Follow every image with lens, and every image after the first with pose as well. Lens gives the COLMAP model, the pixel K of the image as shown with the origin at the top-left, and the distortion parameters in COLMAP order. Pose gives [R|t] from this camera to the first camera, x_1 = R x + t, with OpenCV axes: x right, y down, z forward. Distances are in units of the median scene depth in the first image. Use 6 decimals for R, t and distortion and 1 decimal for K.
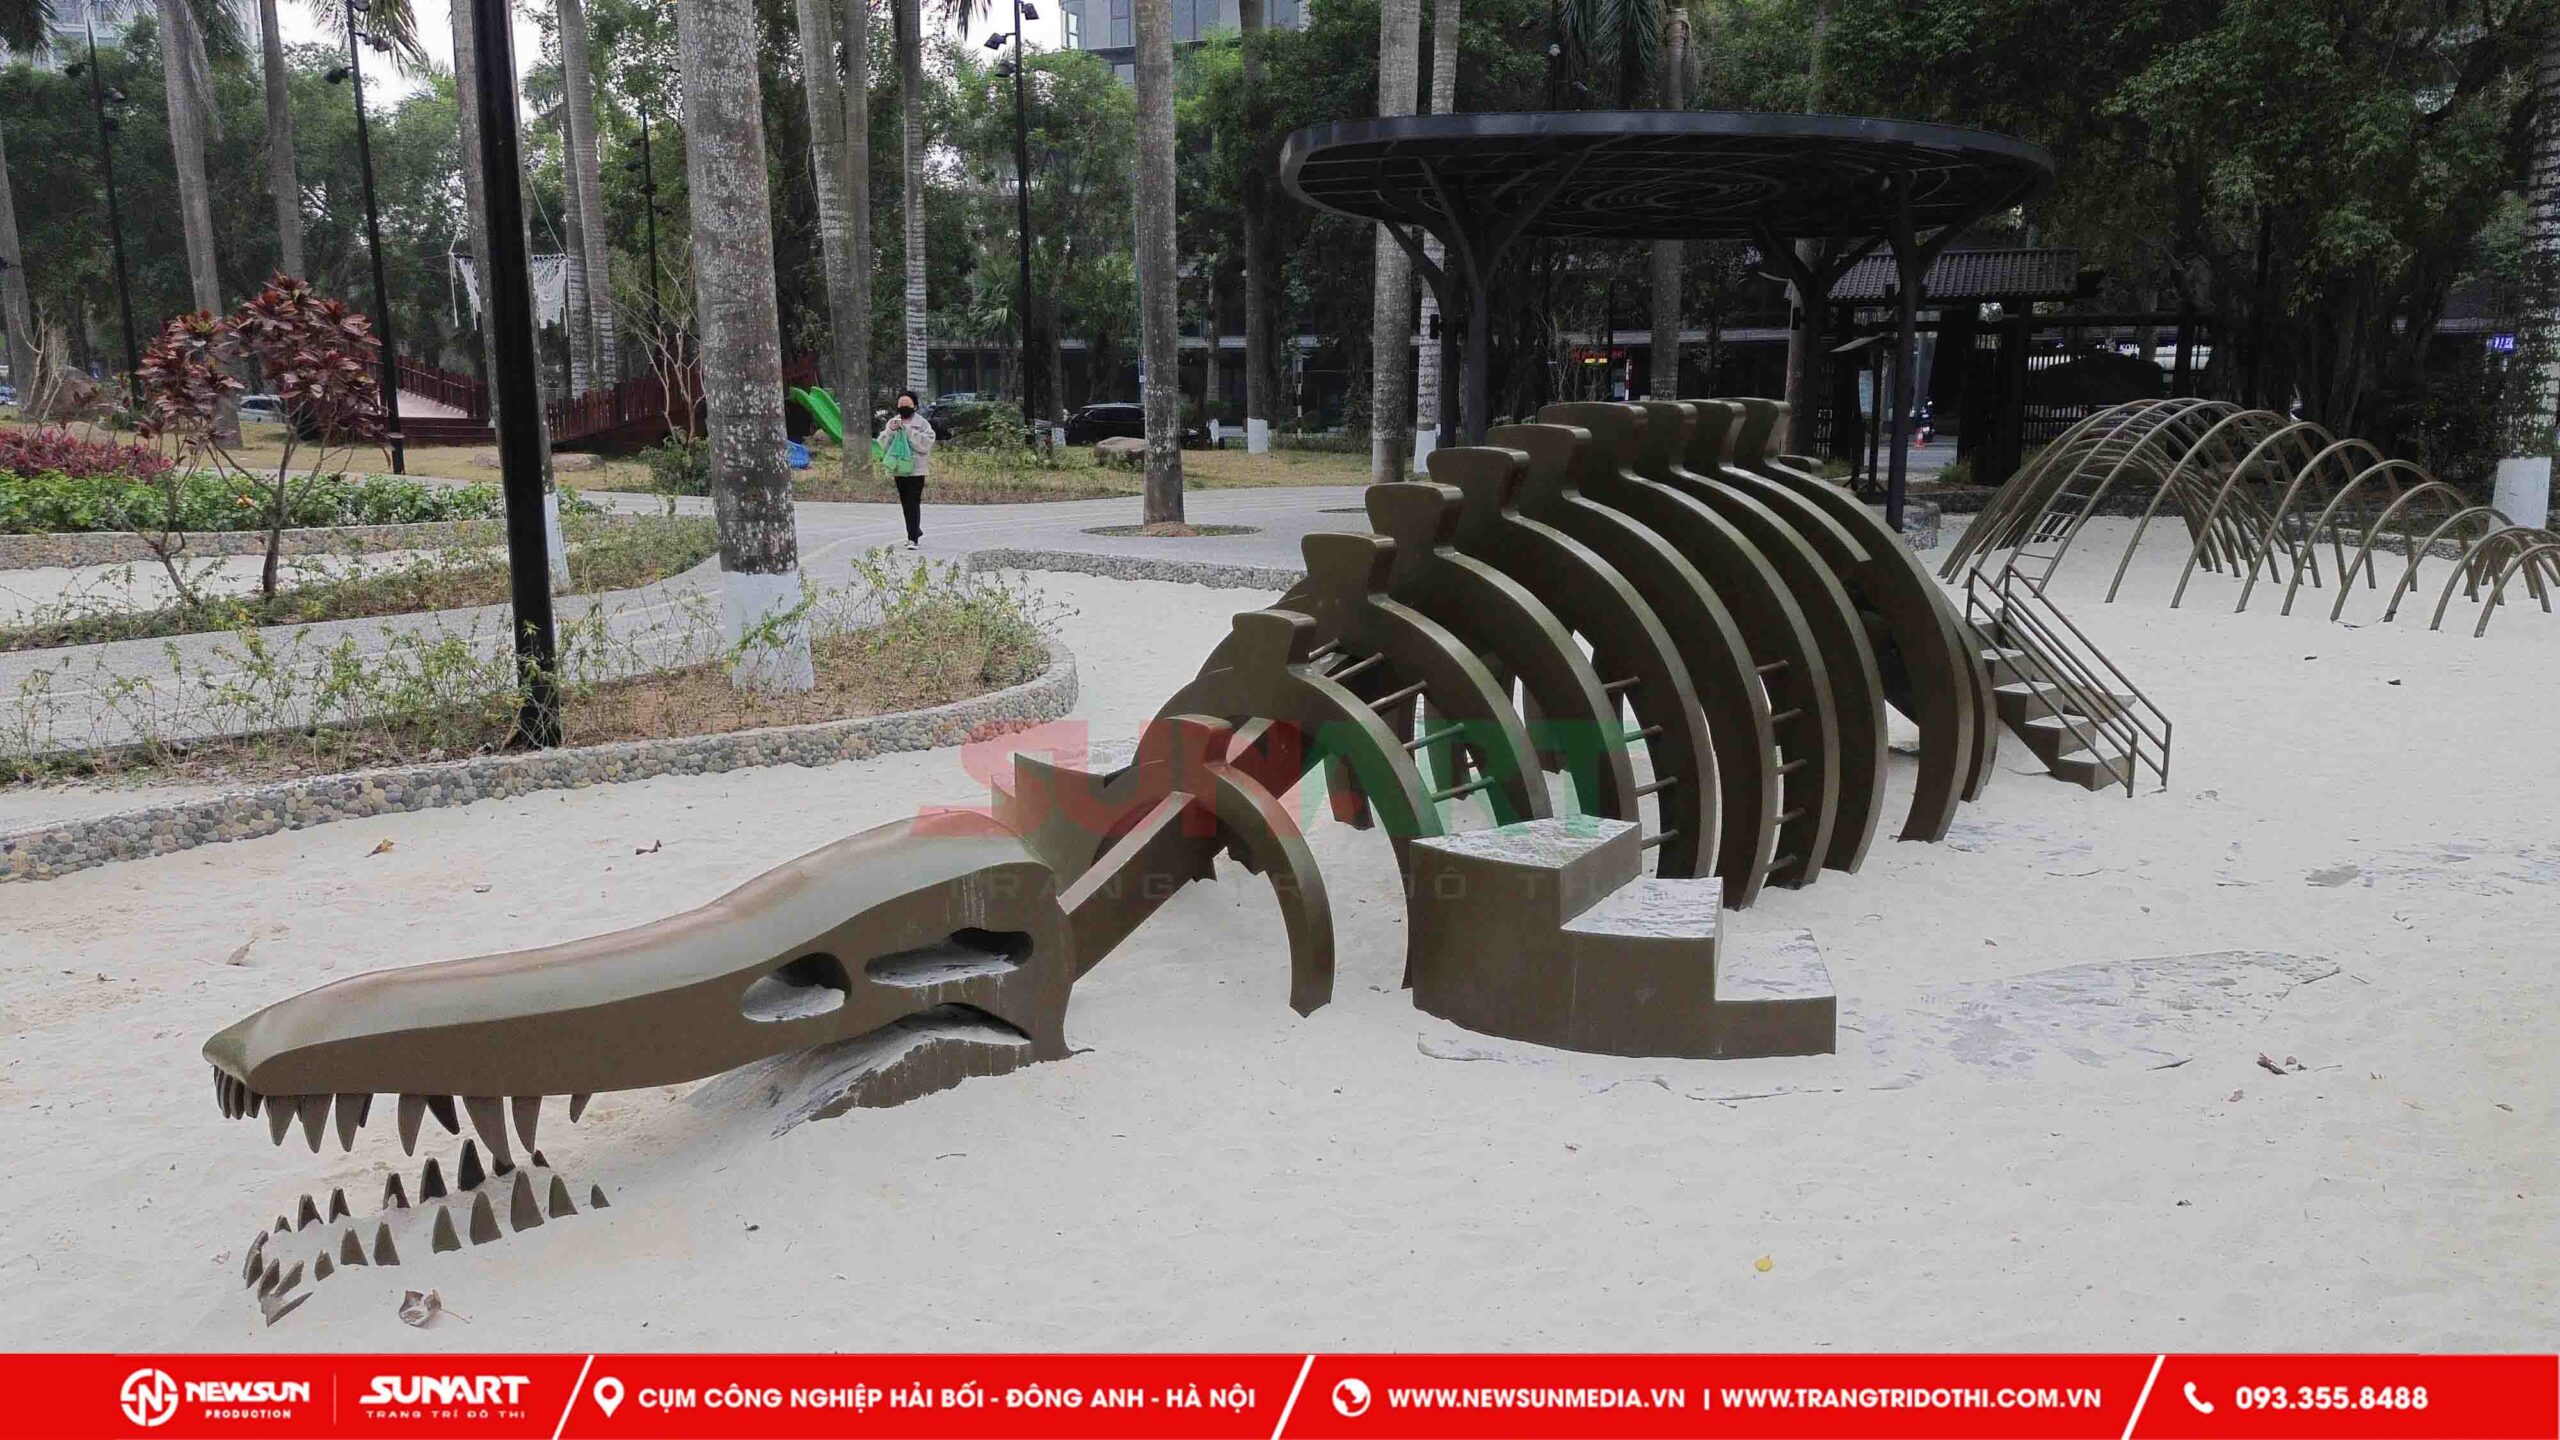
lens RADIAL K [[1807.7, 0, 1271.4], [0, 1807.7, 718.9], [0, 0, 1]] dist [0.079093, -0.081956]
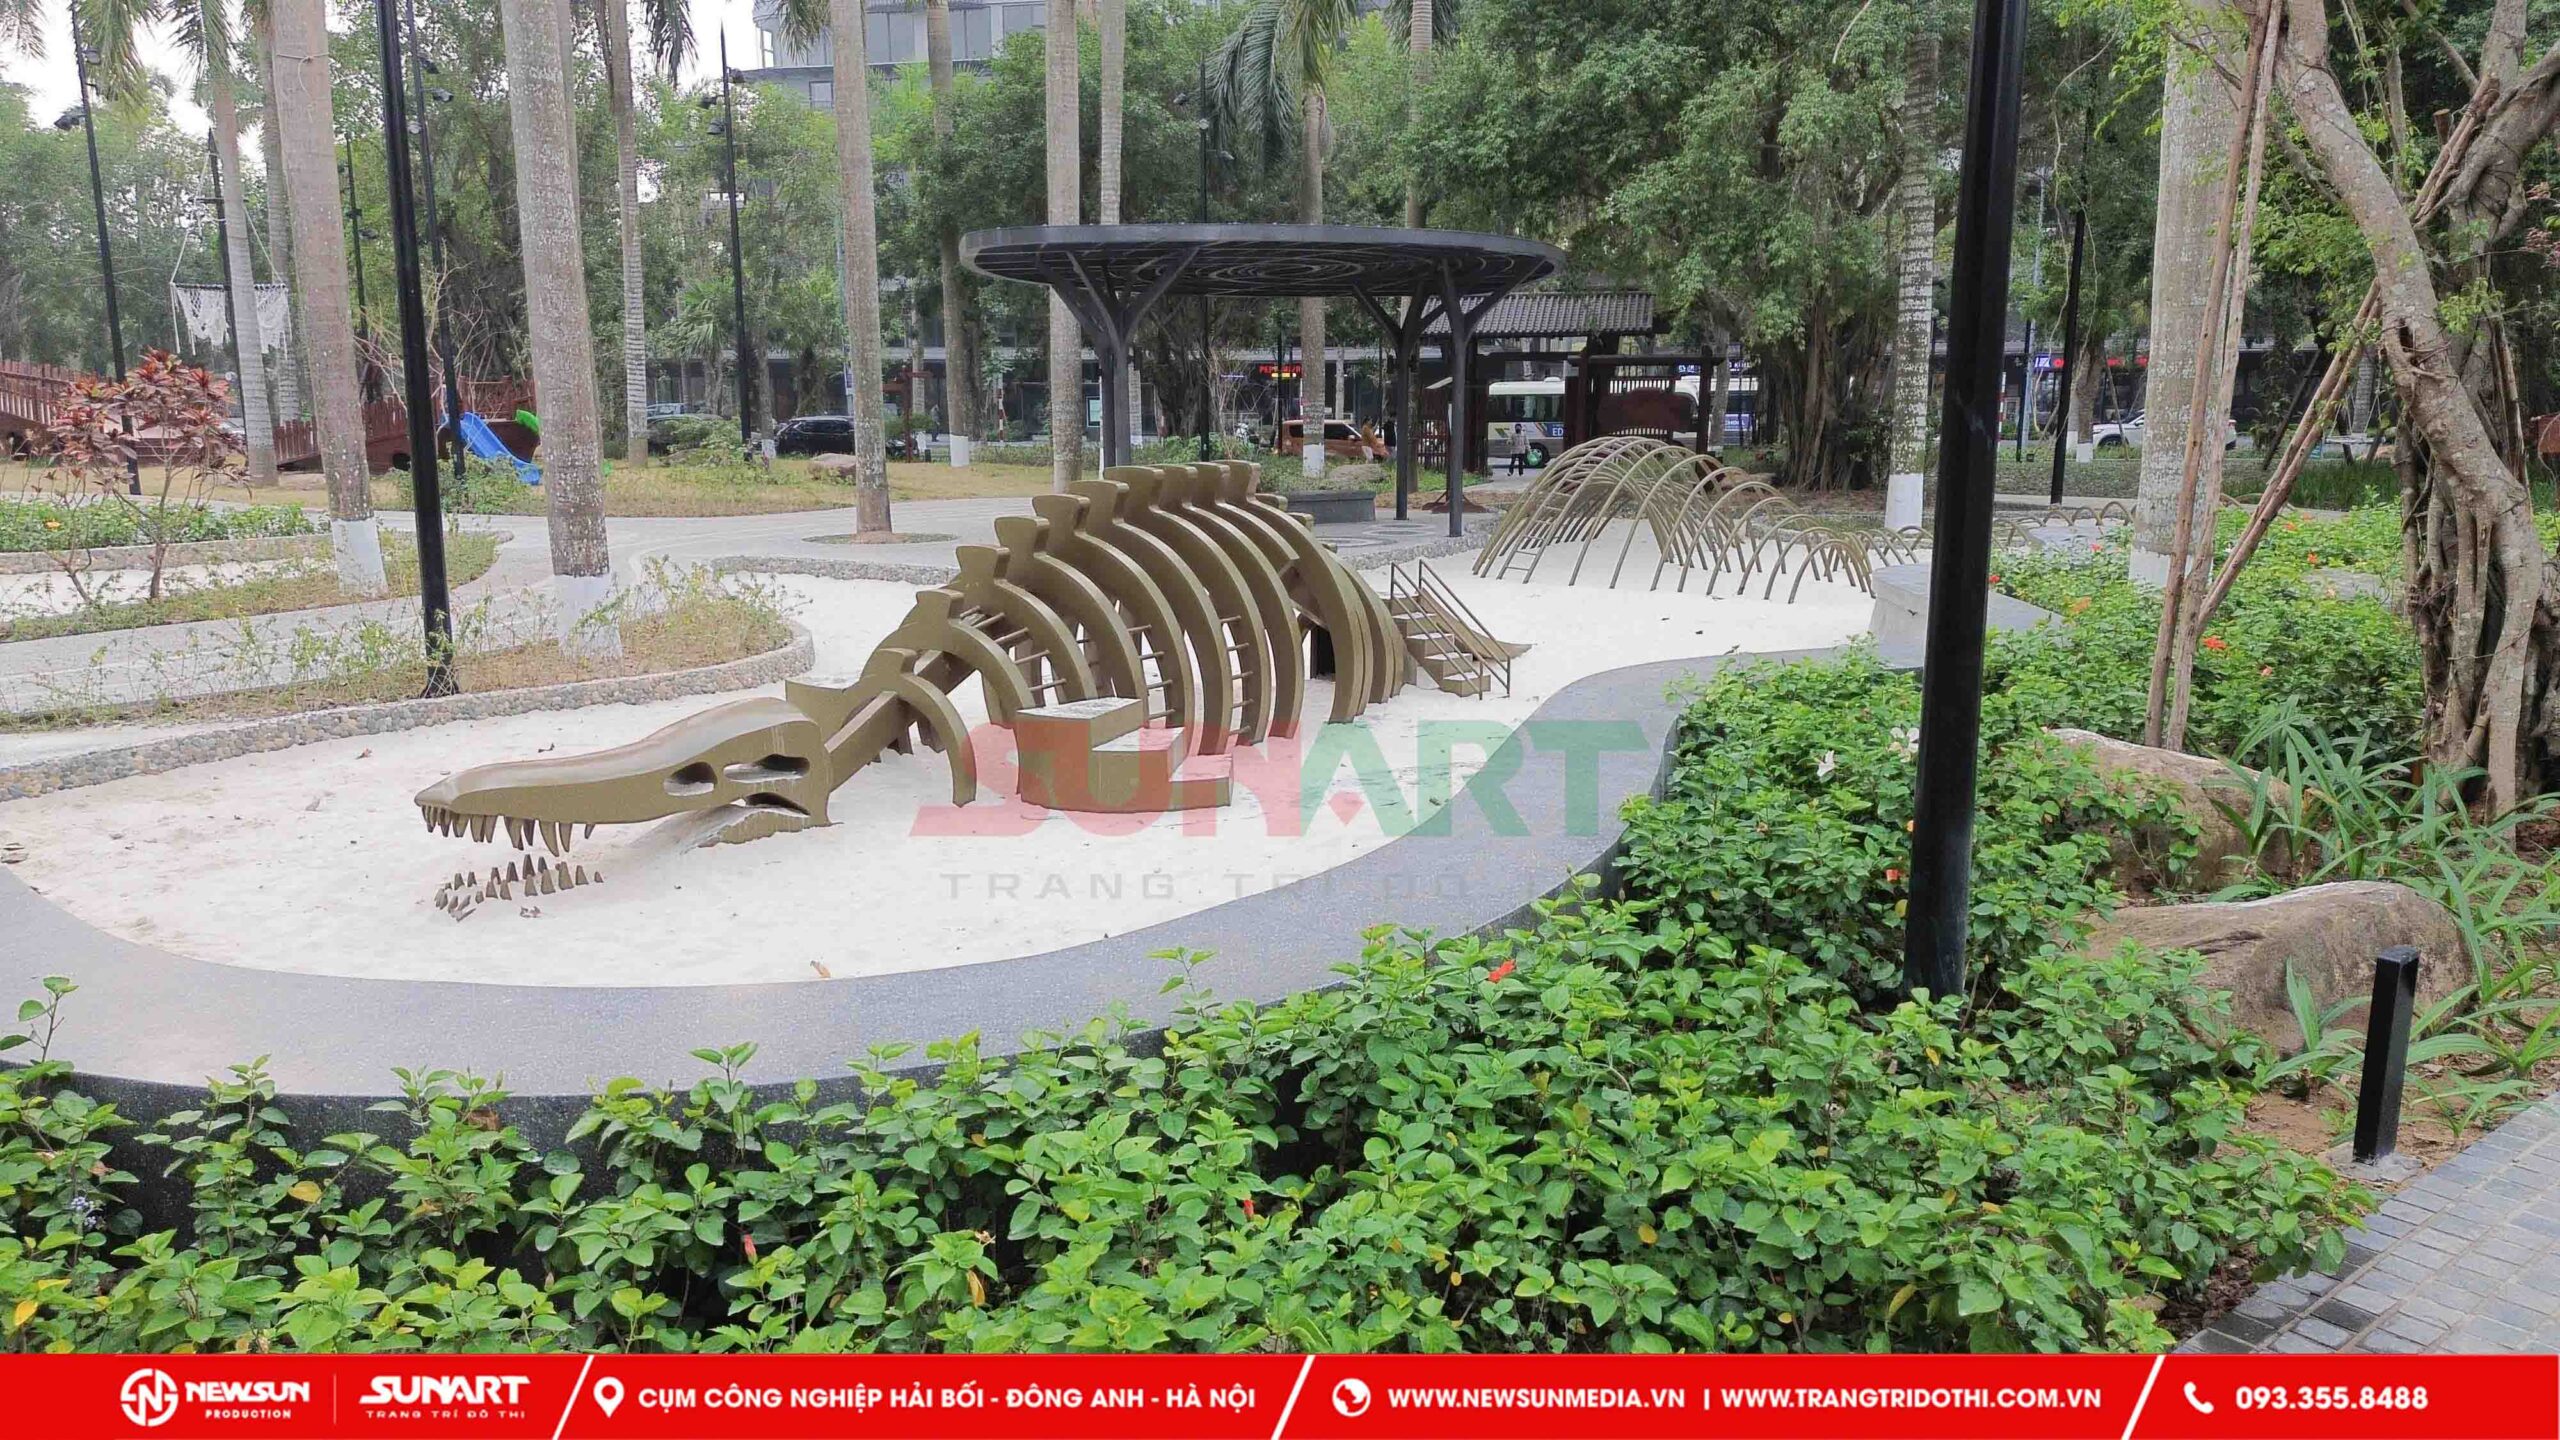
lens RADIAL K [[1807.7, 0, 1271.4], [0, 1807.7, 718.9], [0, 0, 1]] dist [0.079093, -0.081956]
pose [[0.987969, -0.028439, 0.152012, 0.034694], [0.028579, 0.999591, 0.001270, 0.051820], [-0.151986, 0.003090, 0.988378, -0.566250]]
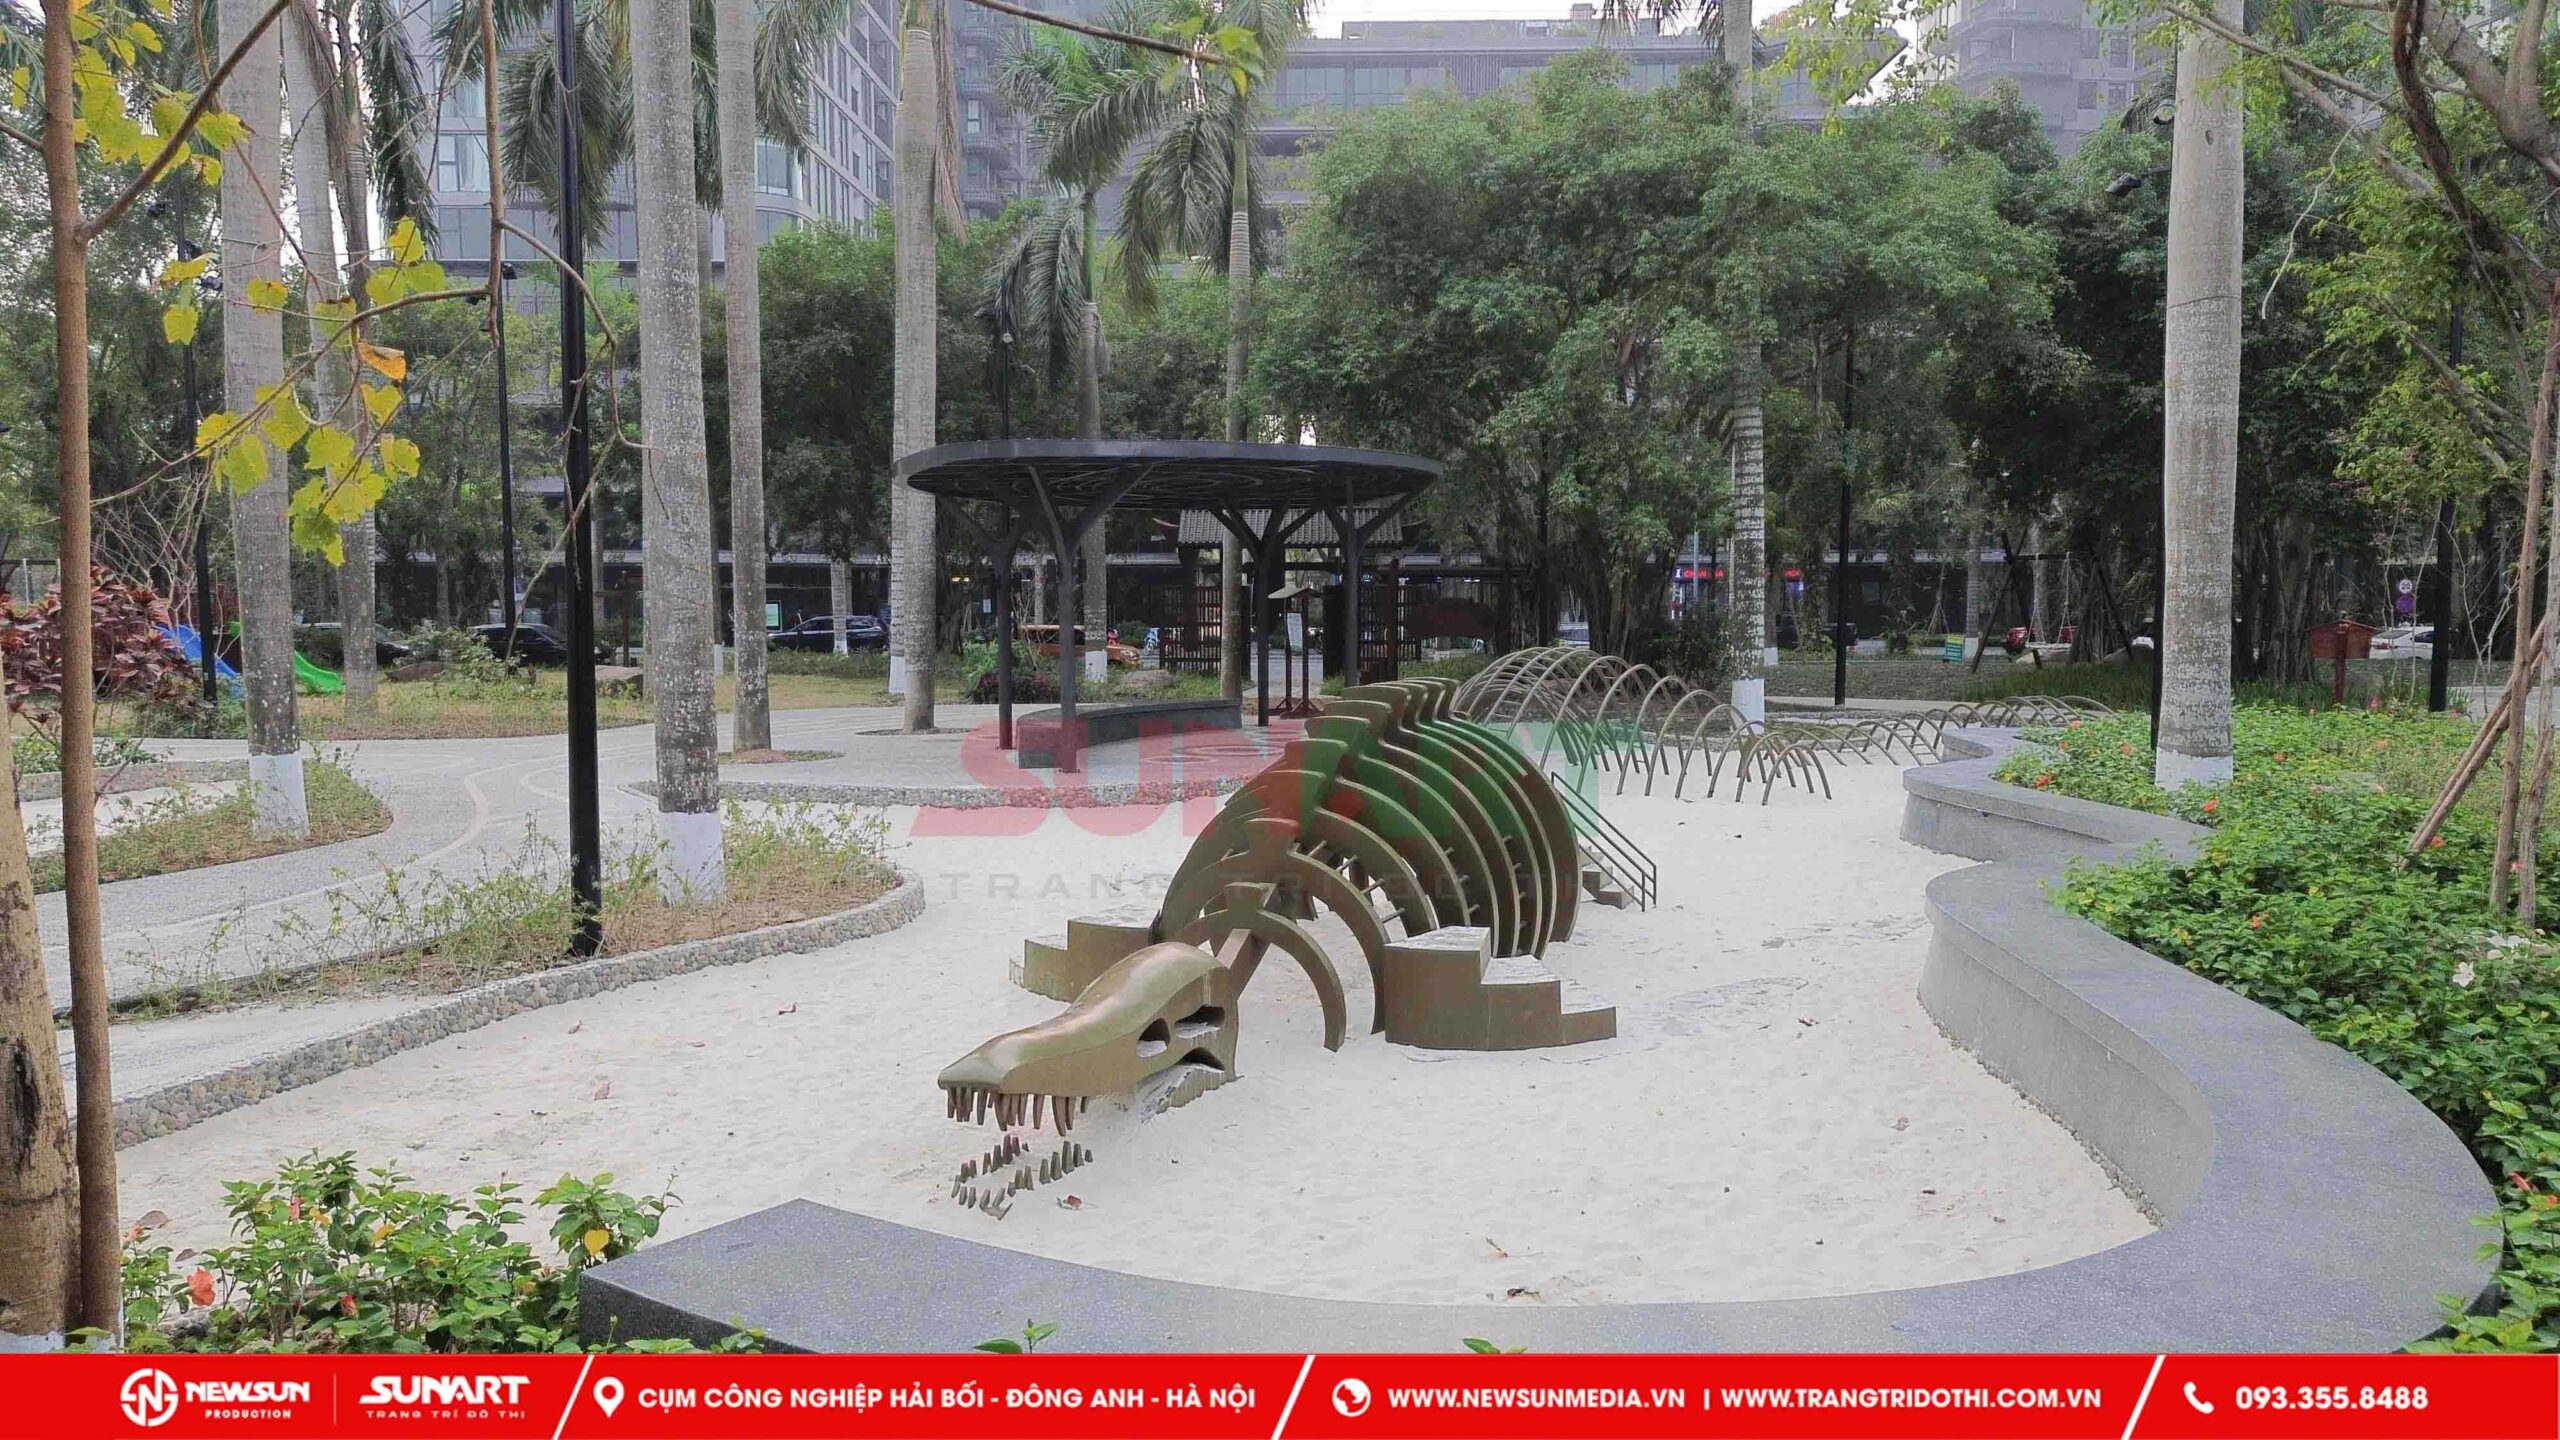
lens RADIAL K [[1807.7, 0, 1271.4], [0, 1807.7, 718.9], [0, 0, 1]] dist [0.079093, -0.081956]
pose [[0.929773, -0.025524, 0.367247, -0.429282], [0.065927, 0.993011, -0.097896, 0.008261], [-0.362182, 0.115232, 0.924957, -0.399837]]
